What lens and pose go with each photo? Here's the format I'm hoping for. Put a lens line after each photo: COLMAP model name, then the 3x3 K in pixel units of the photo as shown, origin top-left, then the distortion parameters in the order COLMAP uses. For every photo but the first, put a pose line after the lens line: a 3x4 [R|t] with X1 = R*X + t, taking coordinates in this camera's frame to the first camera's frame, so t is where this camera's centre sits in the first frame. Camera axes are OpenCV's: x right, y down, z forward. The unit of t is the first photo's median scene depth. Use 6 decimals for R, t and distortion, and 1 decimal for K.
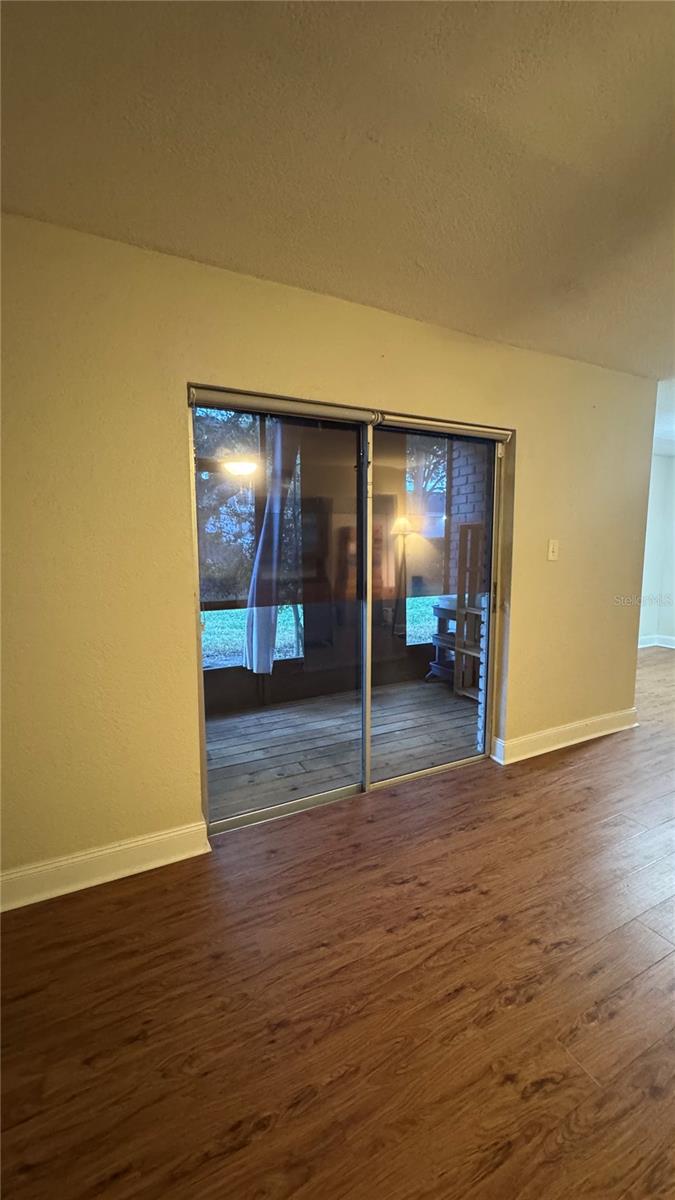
lens RADIAL K [[477.0, 0, 342.1], [0, 477.0, 605.0], [0, 0, 1]] dist [-0.003002, 0.000133]
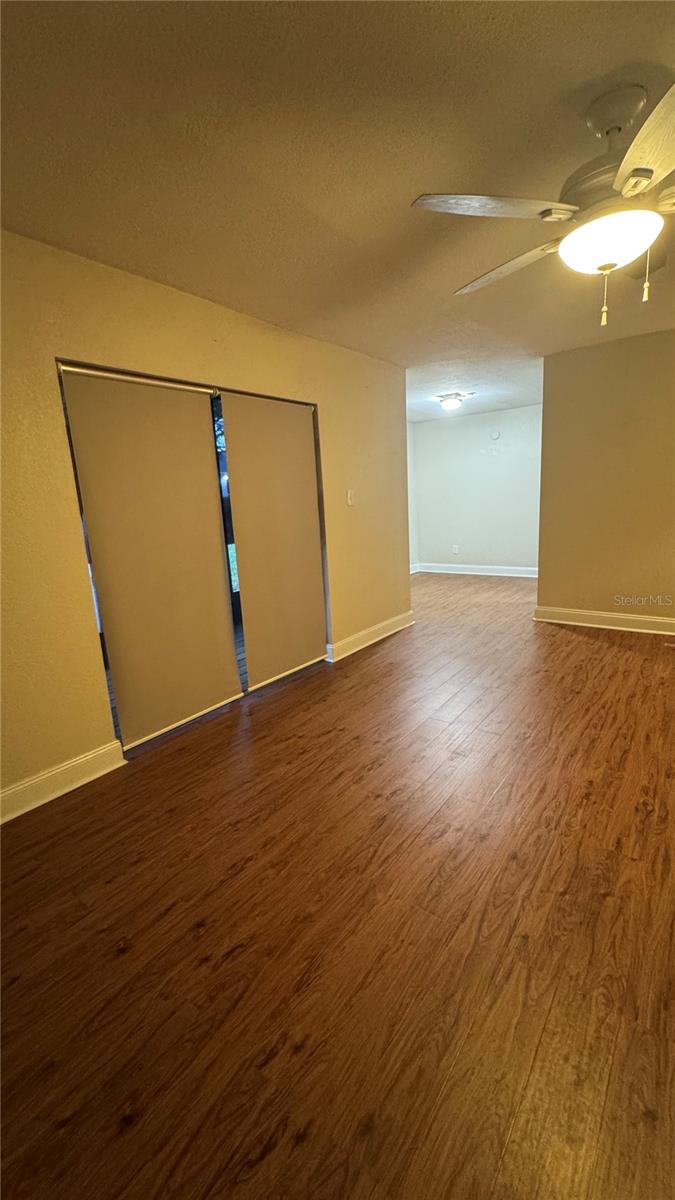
lens RADIAL K [[477.0, 0, 339.2], [0, 477.0, 604.5], [0, 0, 1]] dist [-0.003002, 0.000133]
pose [[0.904555, -0.136687, 0.403854, -0.195686], [0.103722, 0.989309, 0.102519, 0.048607], [-0.413549, -0.050846, 0.909061, -0.252241]]
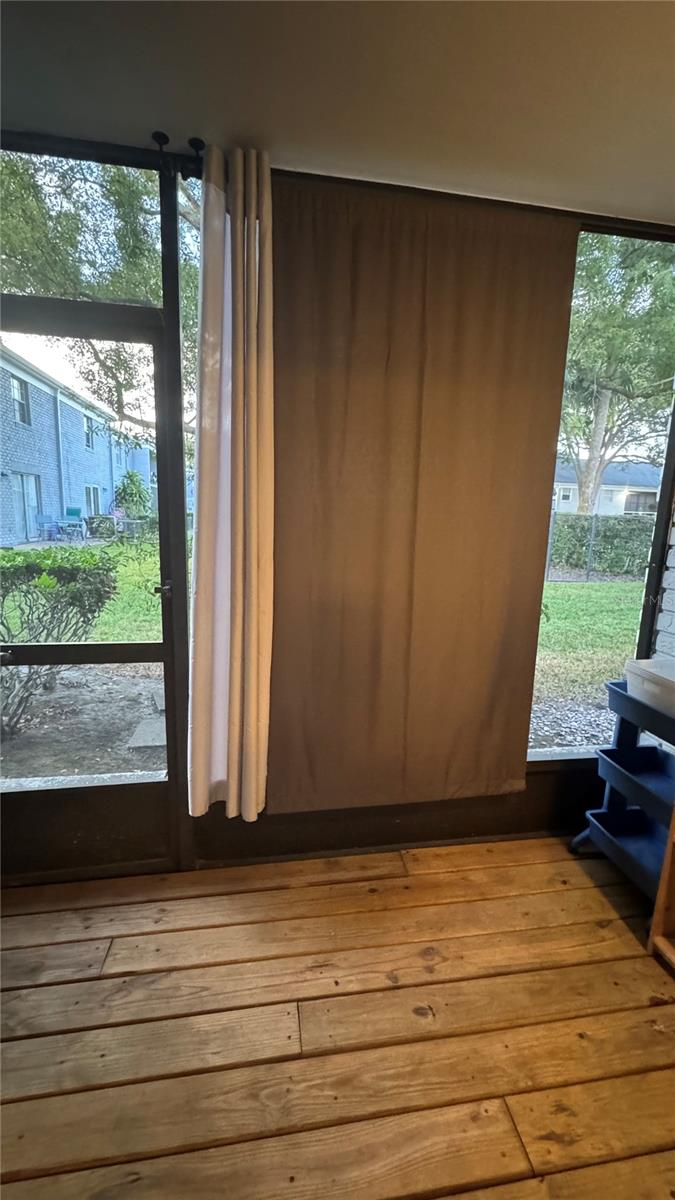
lens RADIAL K [[477.0, 0, 335.1], [0, 477.0, 603.2], [0, 0, 1]] dist [-0.003002, 0.000133]
pose [[0.947322, 0.085120, -0.308764, 0.165238], [-0.069061, 0.995647, 0.062592, -0.140895], [0.312748, -0.037971, 0.949077, 1.004105]]
